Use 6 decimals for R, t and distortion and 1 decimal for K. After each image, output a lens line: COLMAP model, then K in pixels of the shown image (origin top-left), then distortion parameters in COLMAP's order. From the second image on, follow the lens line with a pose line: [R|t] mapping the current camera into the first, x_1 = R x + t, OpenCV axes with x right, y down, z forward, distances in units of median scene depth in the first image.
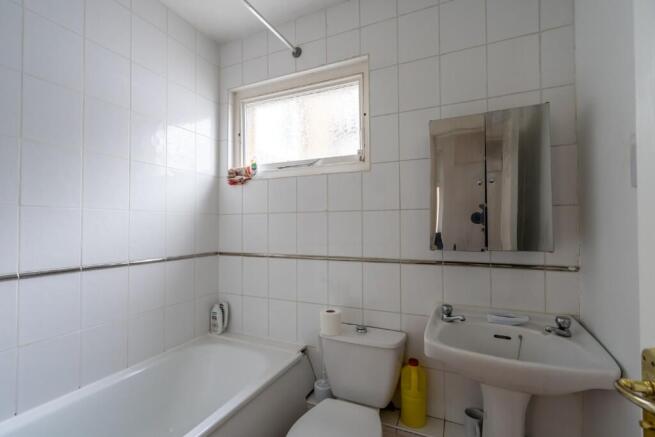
lens RADIAL K [[300.2, 0, 327.5], [0, 300.2, 218.5], [0, 0, 1]] dist [-0.000762, -0.000202]
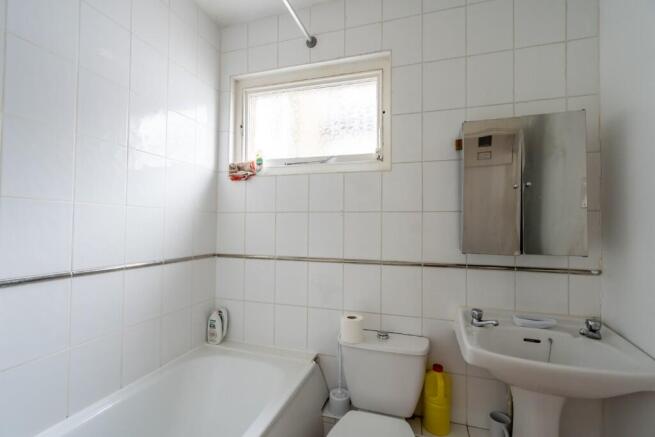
lens RADIAL K [[300.2, 0, 327.5], [0, 300.2, 218.5], [0, 0, 1]] dist [-0.000762, -0.000202]
pose [[0.992159, 0.018427, 0.123617, -0.172457], [-0.018348, 0.999830, -0.001773, 0.000364], [-0.123628, -0.000509, 0.992328, 0.064646]]
